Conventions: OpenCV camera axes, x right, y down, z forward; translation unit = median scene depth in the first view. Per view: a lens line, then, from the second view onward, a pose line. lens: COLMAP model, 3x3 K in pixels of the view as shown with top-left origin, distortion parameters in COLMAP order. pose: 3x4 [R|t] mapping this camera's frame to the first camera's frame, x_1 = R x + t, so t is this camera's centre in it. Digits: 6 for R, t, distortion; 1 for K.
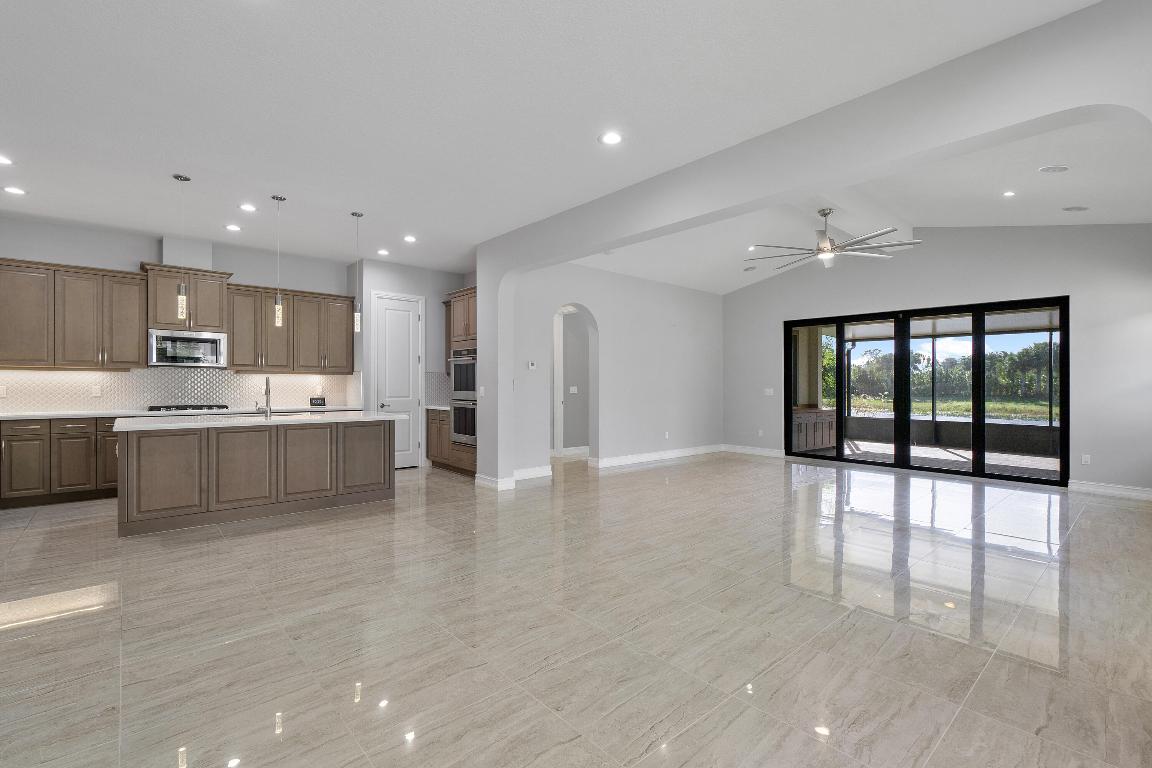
lens RADIAL K [[513.1, 0, 576.0], [0, 513.1, 384.0], [0, 0, 1]] dist [0.000629, 0.000033]
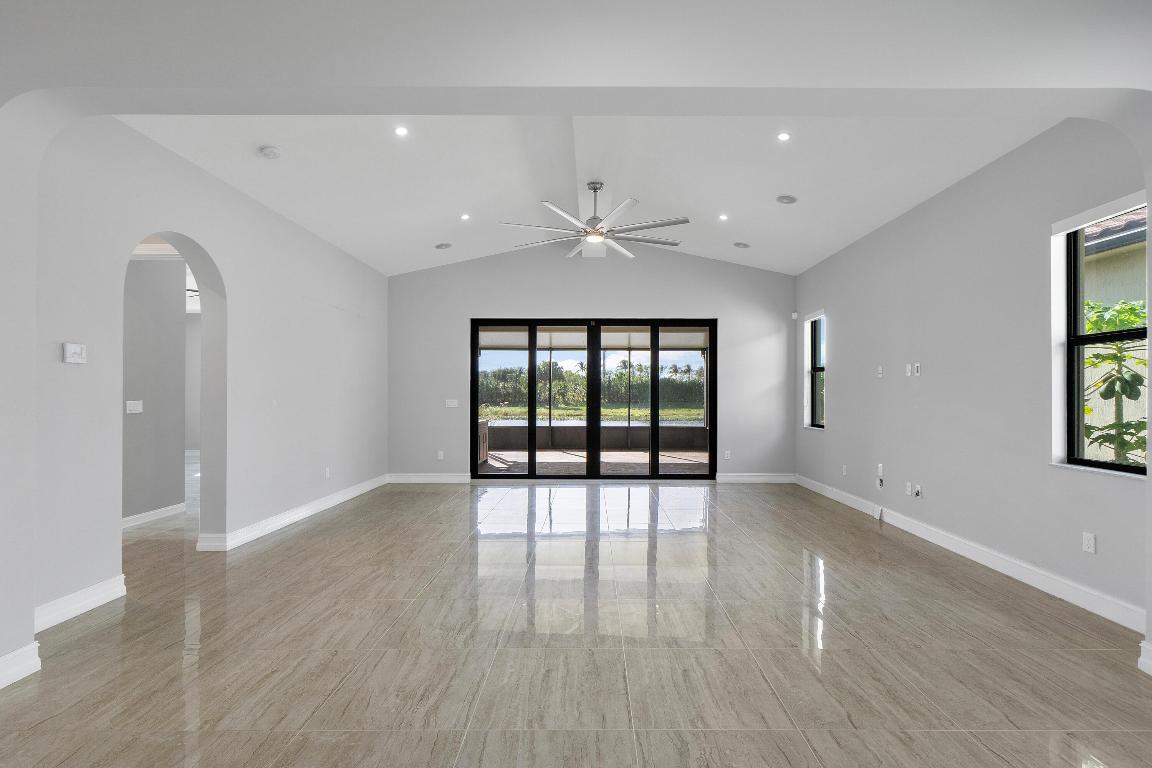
lens RADIAL K [[498.6, 0, 581.5], [0, 498.6, 408.2], [0, 0, 1]] dist [-0.017912, 0.000097]
pose [[0.654203, -0.030971, 0.755684, -0.092101], [0.007457, 0.999377, 0.034502, -0.004944], [-0.756282, -0.016936, 0.654027, 0.325815]]
